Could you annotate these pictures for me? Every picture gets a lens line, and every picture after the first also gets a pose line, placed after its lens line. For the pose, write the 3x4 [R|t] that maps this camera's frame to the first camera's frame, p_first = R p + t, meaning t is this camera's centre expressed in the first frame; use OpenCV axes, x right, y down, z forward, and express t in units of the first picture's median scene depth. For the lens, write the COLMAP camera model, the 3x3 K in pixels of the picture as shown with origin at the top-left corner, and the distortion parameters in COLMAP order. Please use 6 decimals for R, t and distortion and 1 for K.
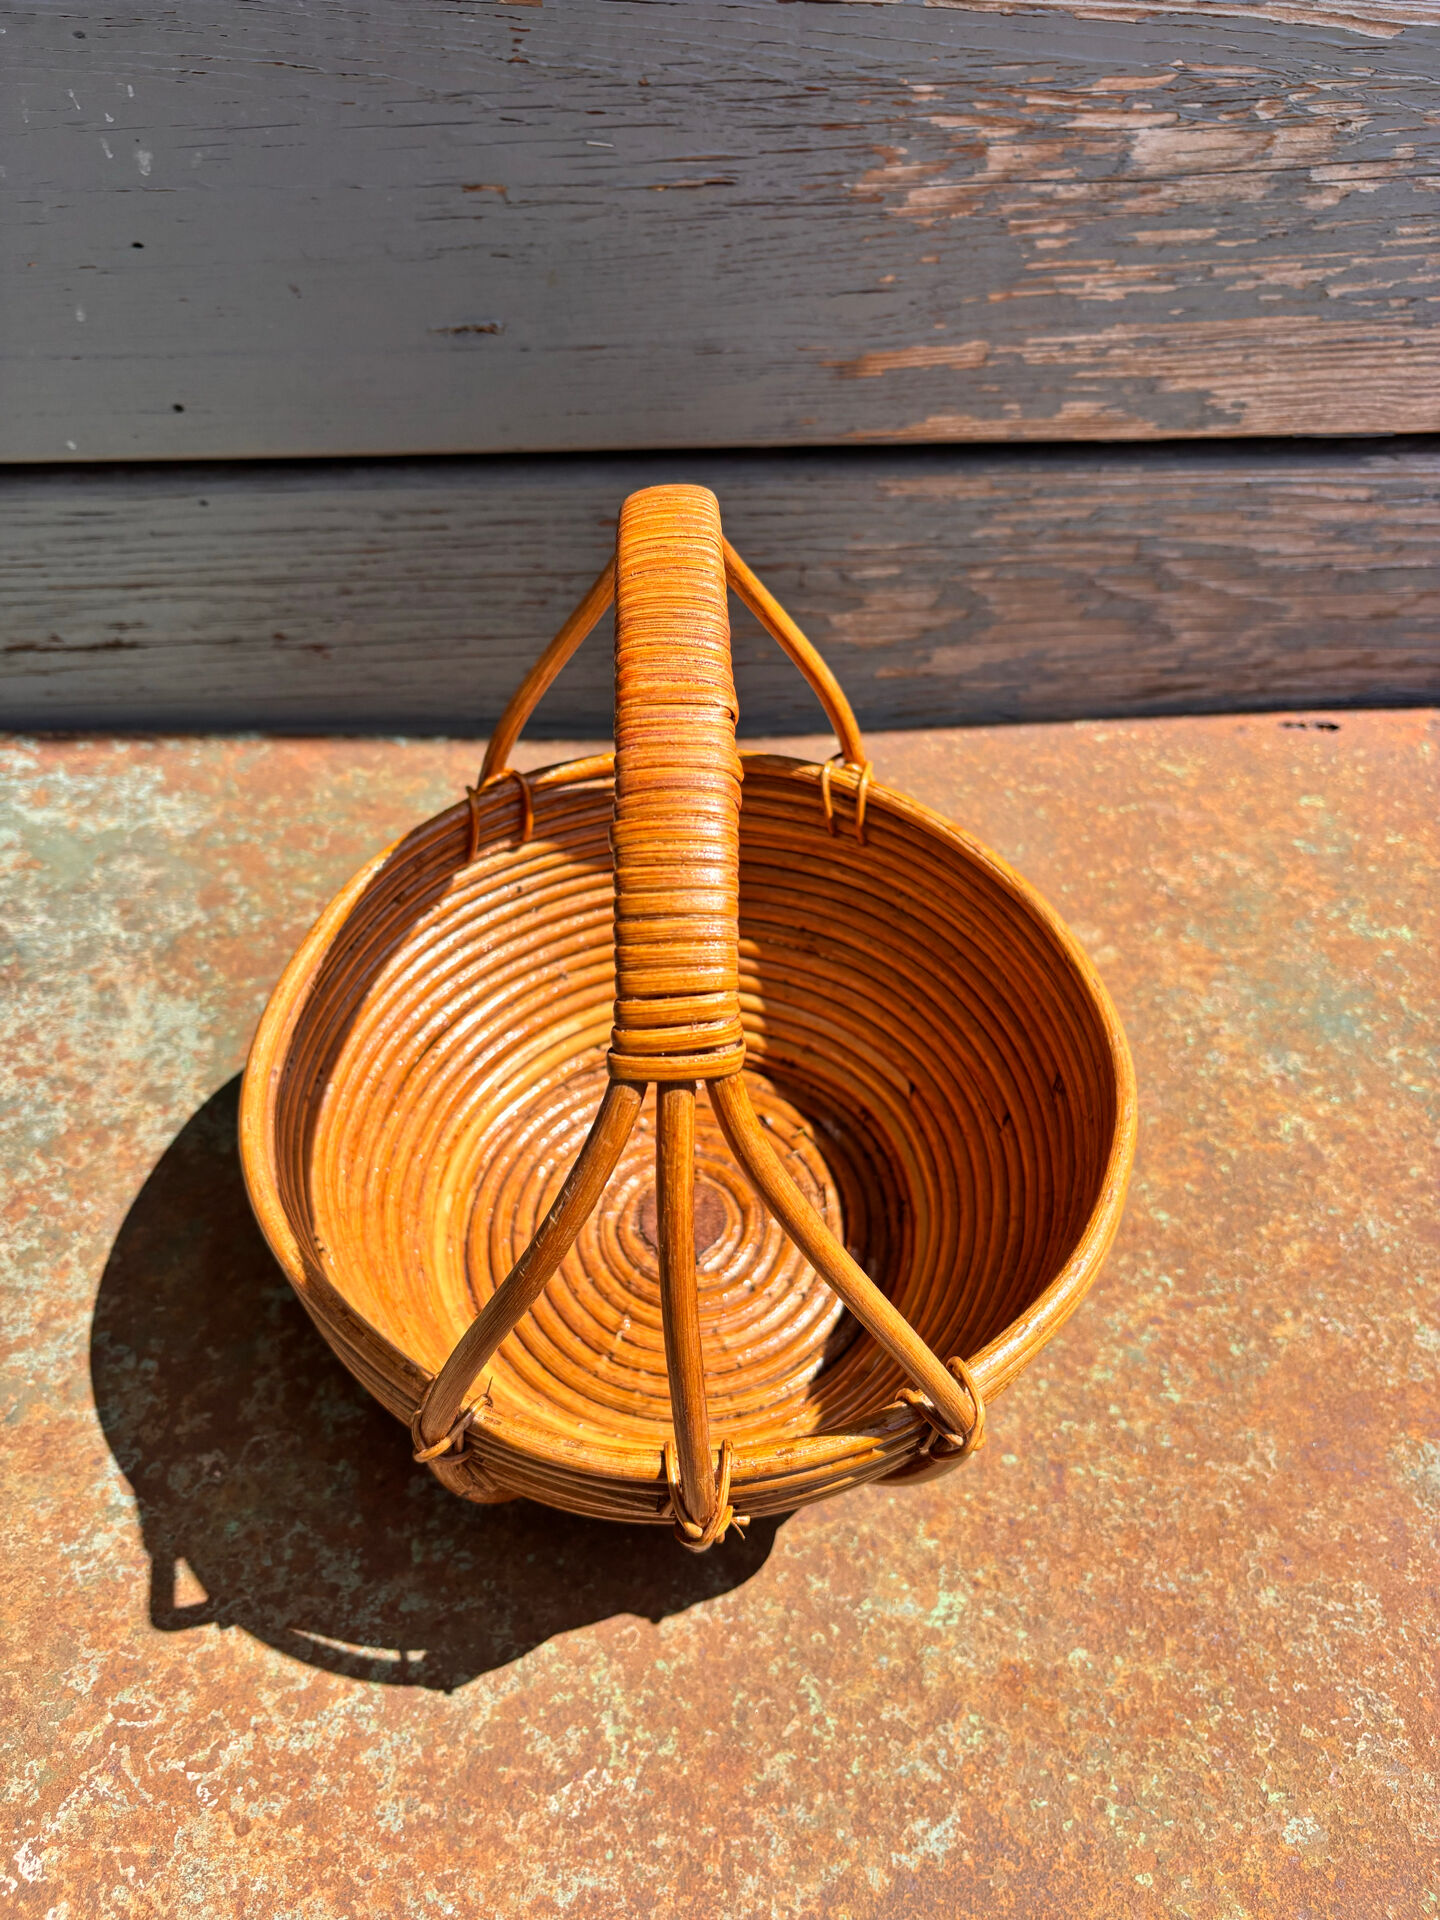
lens RADIAL K [[1504.3, 0, 722.3], [0, 1504.3, 977.2], [0, 0, 1]] dist [0.027048, -0.053731]
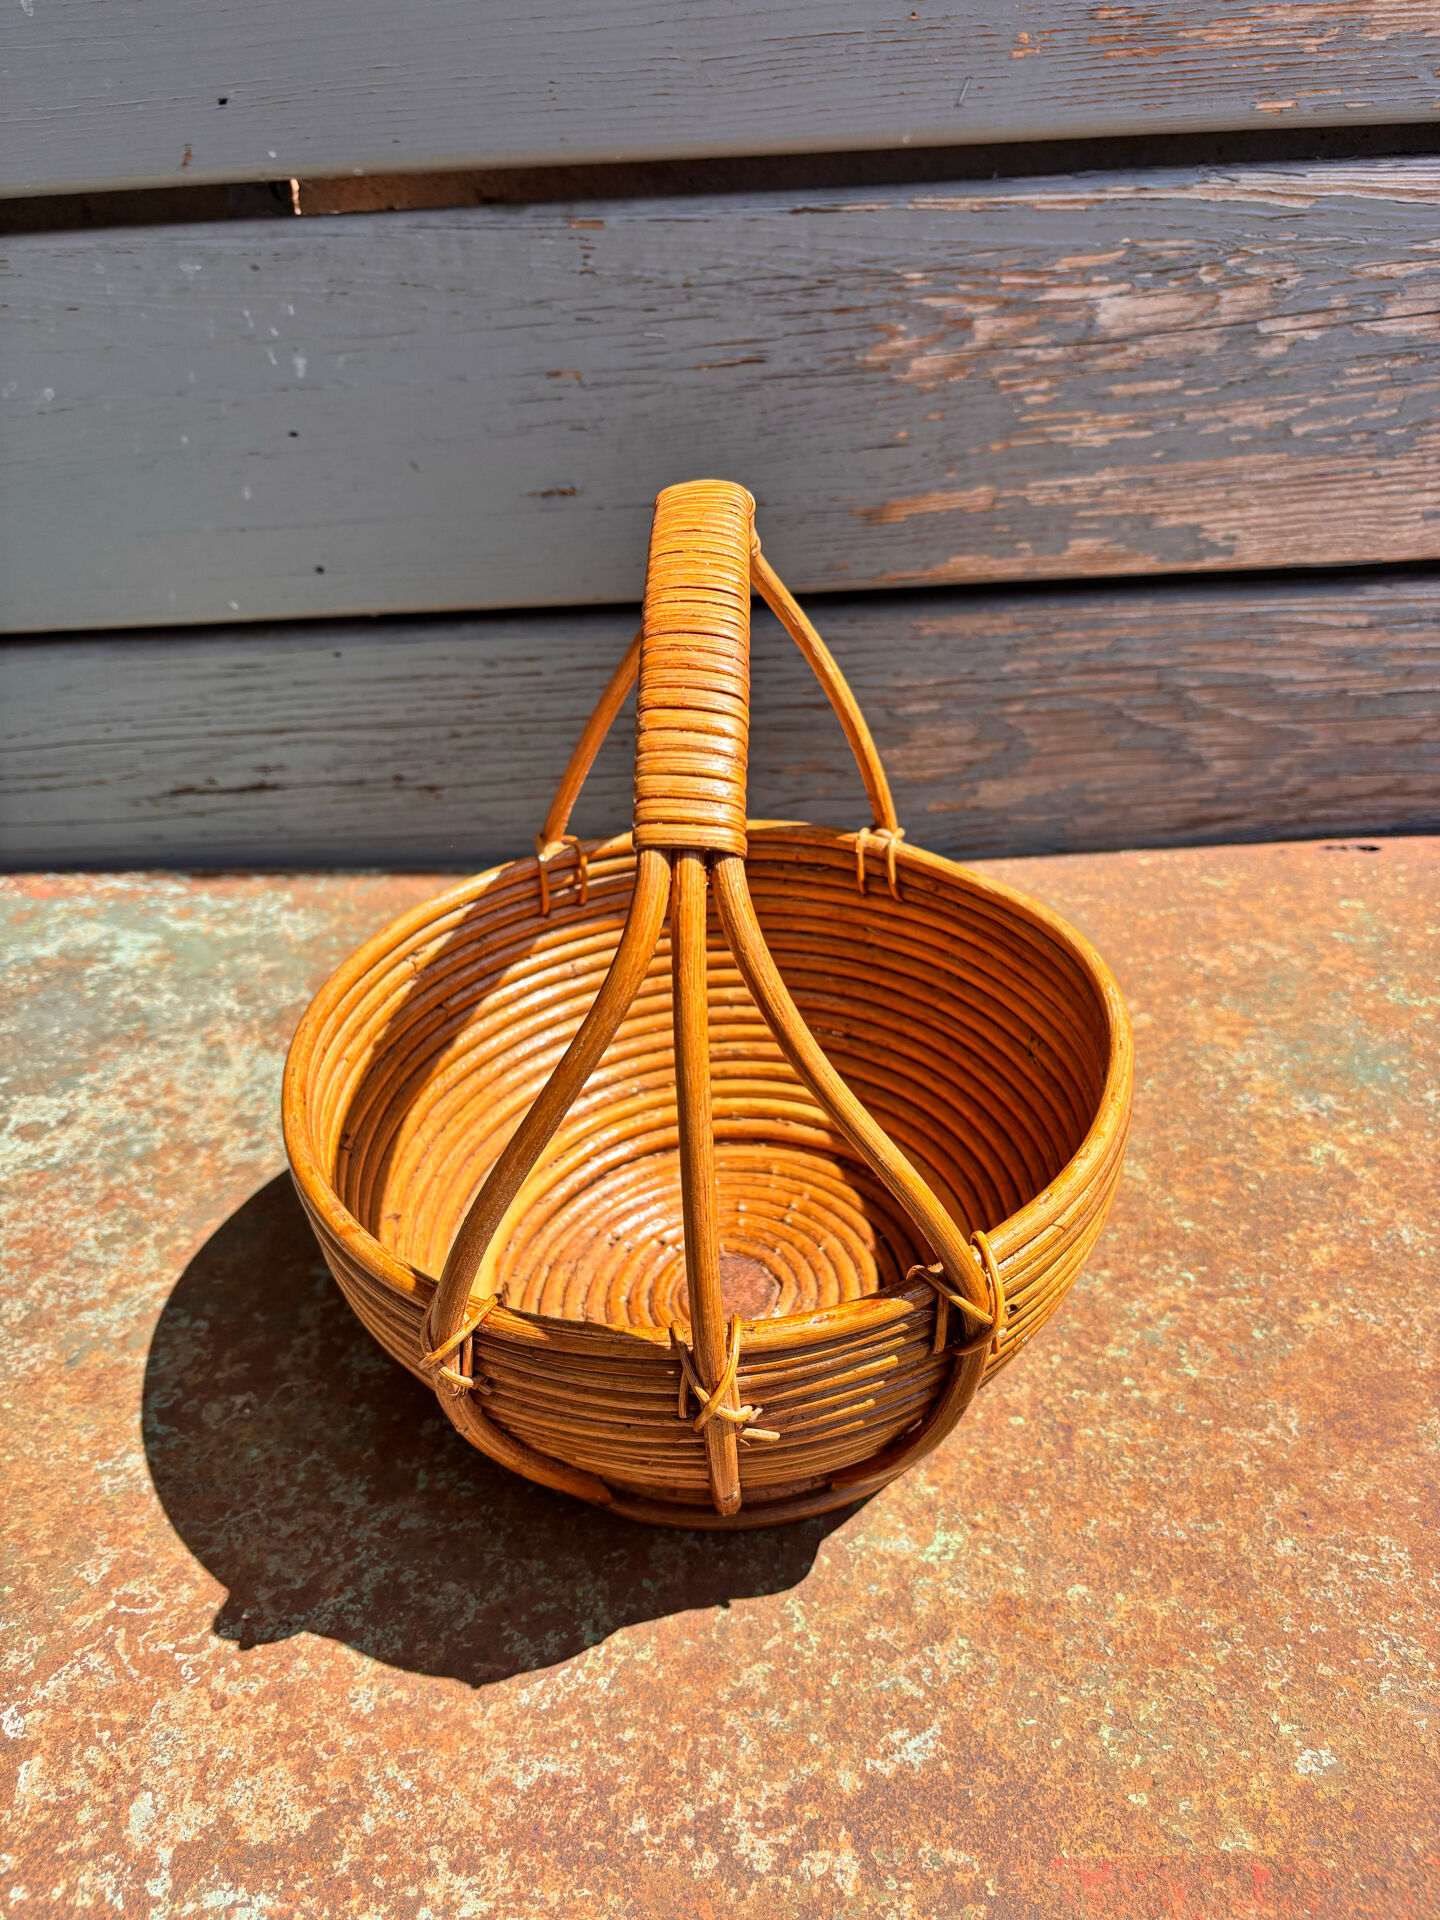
lens RADIAL K [[1513.5, 0, 723.1], [0, 1513.5, 971.5], [0, 0, 1]] dist [-0.002919, 0.007471]
pose [[0.992468, -0.016657, -0.121369, 0.113988], [-0.016640, 0.963202, -0.268263, 0.279023], [0.121372, 0.268262, 0.955670, -0.043888]]
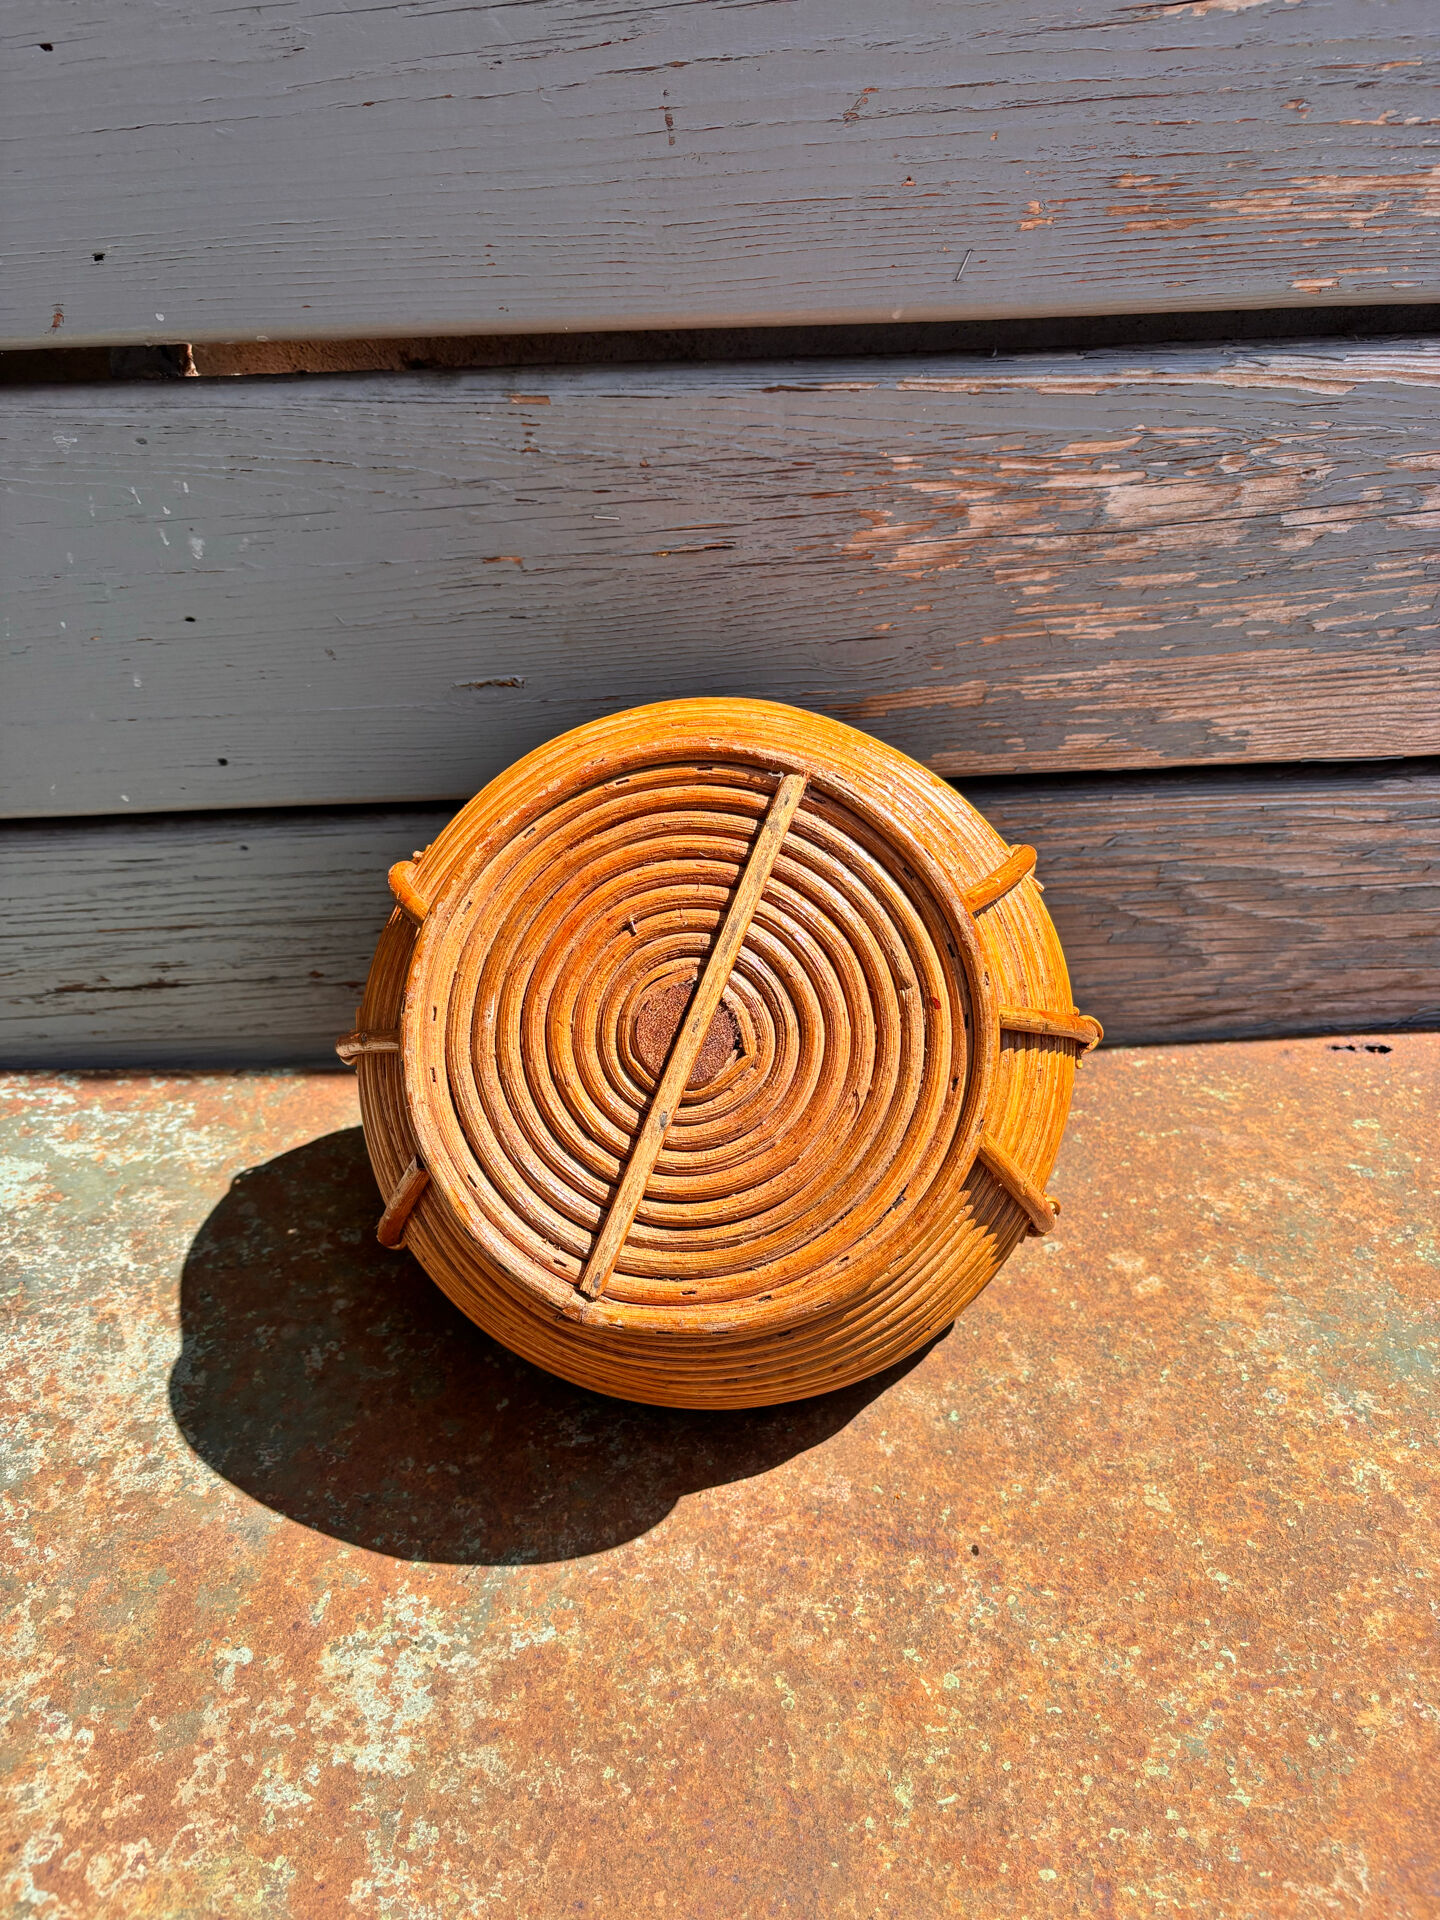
lens RADIAL K [[1505.5, 0, 720.6], [0, 1505.5, 965.8], [0, 0, 1]] dist [-0.018585, 0.034701]
pose [[0.997264, -0.018708, -0.071509, 0.070126], [0.000046, 0.967596, -0.252504, 0.034414], [0.073916, 0.251810, 0.964950, 0.037517]]
